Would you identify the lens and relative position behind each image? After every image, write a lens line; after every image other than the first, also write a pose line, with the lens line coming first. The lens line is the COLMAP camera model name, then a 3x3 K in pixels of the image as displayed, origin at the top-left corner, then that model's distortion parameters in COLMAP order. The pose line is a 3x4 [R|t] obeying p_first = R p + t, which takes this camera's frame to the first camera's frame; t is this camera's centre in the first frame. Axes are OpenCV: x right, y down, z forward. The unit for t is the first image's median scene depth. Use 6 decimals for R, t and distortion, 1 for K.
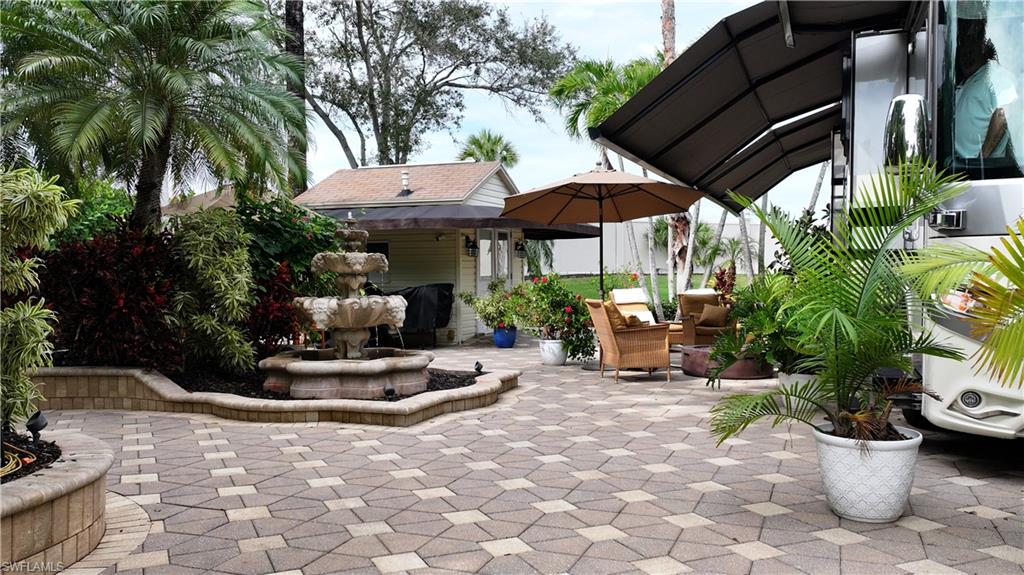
lens RADIAL K [[850.2, 0, 512.8], [0, 850.2, 289.4], [0, 0, 1]] dist [0.015428, -0.018646]
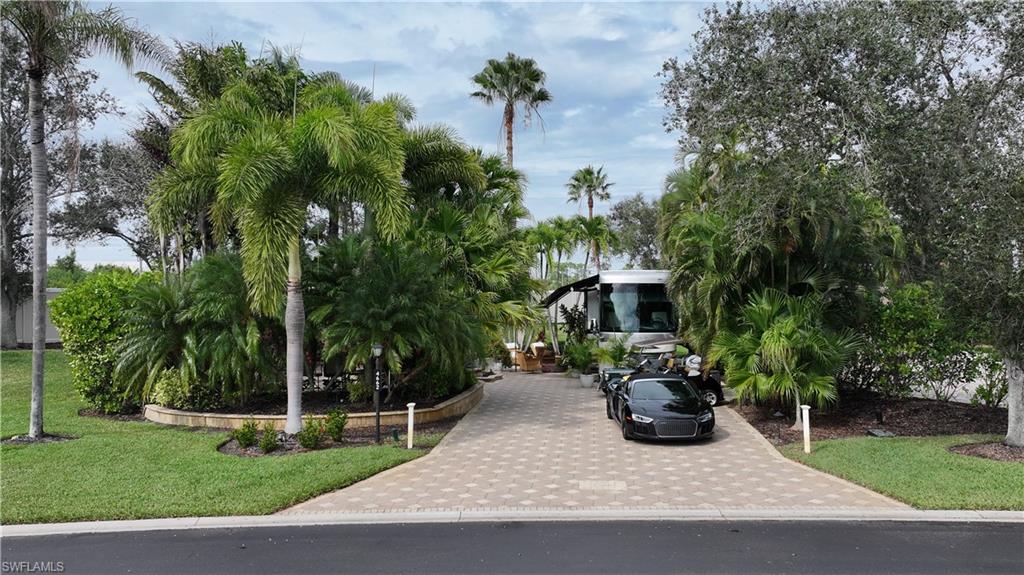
lens RADIAL K [[850.2, 0, 516.3], [0, 850.2, 283.6], [0, 0, 1]] dist [0.015428, -0.018646]
pose [[0.964254, 0.000838, 0.264978, -0.592289], [0.009845, 0.999191, -0.038983, -0.089088], [-0.264796, 0.040198, 0.963466, -1.665501]]
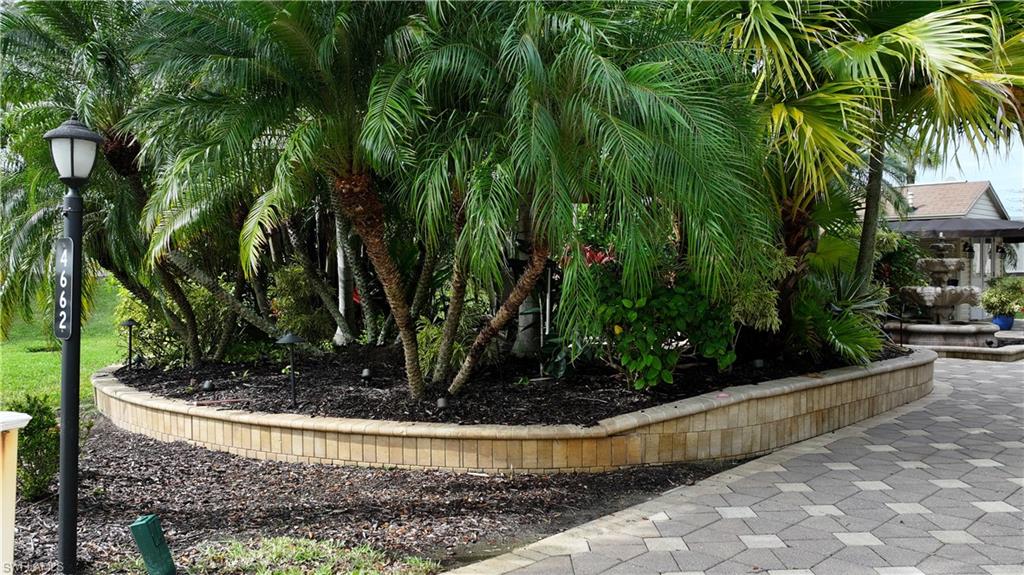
lens RADIAL K [[850.2, 0, 512.9], [0, 850.2, 293.7], [0, 0, 1]] dist [0.015428, -0.018646]
pose [[0.916006, 0.010040, -0.401039, -0.176613], [-0.007611, 0.999942, 0.007651, 0.010225], [0.401092, -0.003956, 0.916029, -0.481039]]
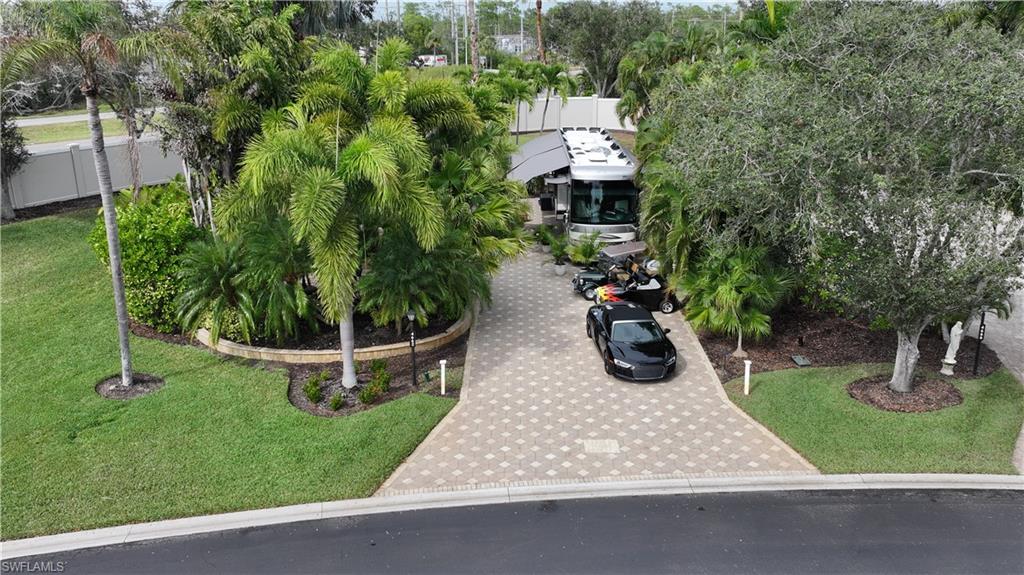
lens RADIAL K [[850.2, 0, 517.0], [0, 850.2, 290.1], [0, 0, 1]] dist [0.015428, -0.018646]
pose [[0.937154, -0.106787, 0.332174, -0.803860], [0.009891, 0.959763, 0.280638, -0.560278], [-0.348777, -0.259715, 0.900502, -1.857251]]
